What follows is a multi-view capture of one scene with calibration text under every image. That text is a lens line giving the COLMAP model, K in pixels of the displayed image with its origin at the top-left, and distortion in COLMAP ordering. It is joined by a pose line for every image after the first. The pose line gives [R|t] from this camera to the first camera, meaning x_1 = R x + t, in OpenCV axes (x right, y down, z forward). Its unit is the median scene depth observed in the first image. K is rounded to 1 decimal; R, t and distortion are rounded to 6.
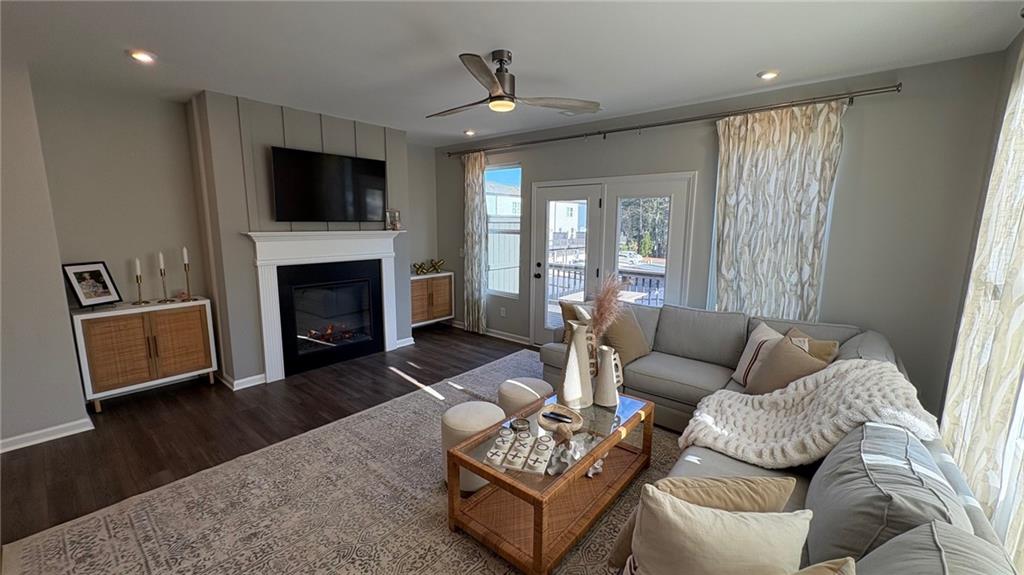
lens RADIAL K [[409.9, 0, 511.0], [0, 409.9, 287.1], [0, 0, 1]] dist [-0.004796, 0.000194]
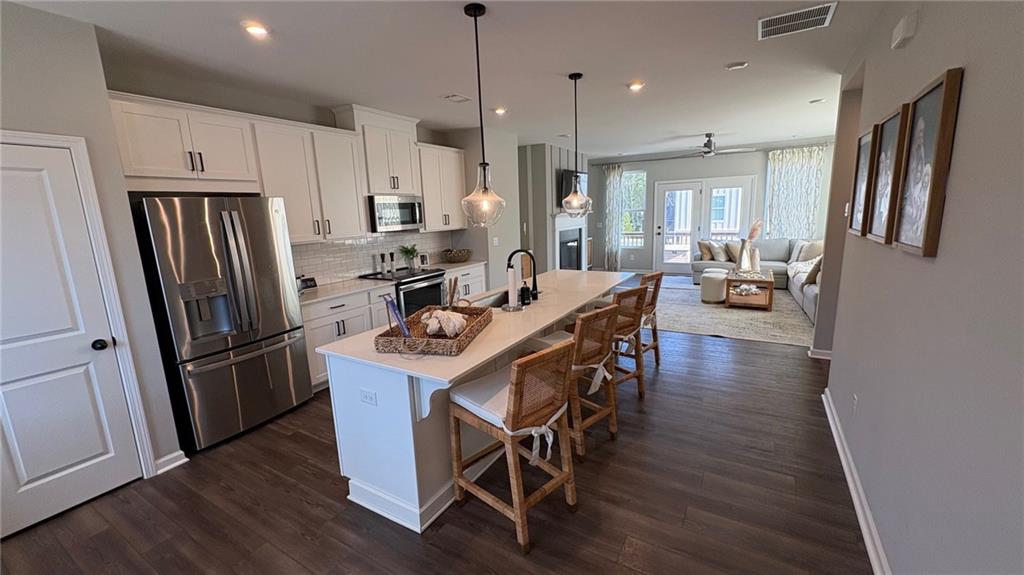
lens RADIAL K [[409.9, 0, 506.2], [0, 409.9, 288.8], [0, 0, 1]] dist [-0.004796, 0.000194]
pose [[0.987824, -0.069938, 0.138973, -1.135816], [0.066055, 0.997291, 0.032360, 0.146139], [-0.140859, -0.022787, 0.989767, -0.903737]]
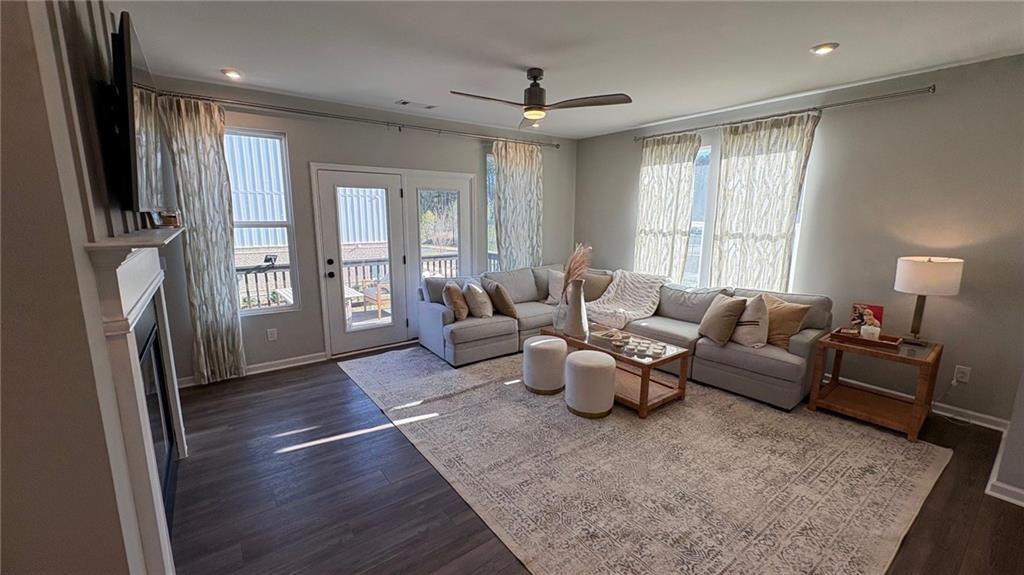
lens RADIAL K [[409.9, 0, 517.2], [0, 409.9, 285.1], [0, 0, 1]] dist [-0.004796, 0.000194]
pose [[0.222026, -0.172750, 0.959615, -0.878951], [0.149203, 0.978608, 0.141648, -0.091621], [-0.963557, 0.111728, 0.243051, 0.562817]]
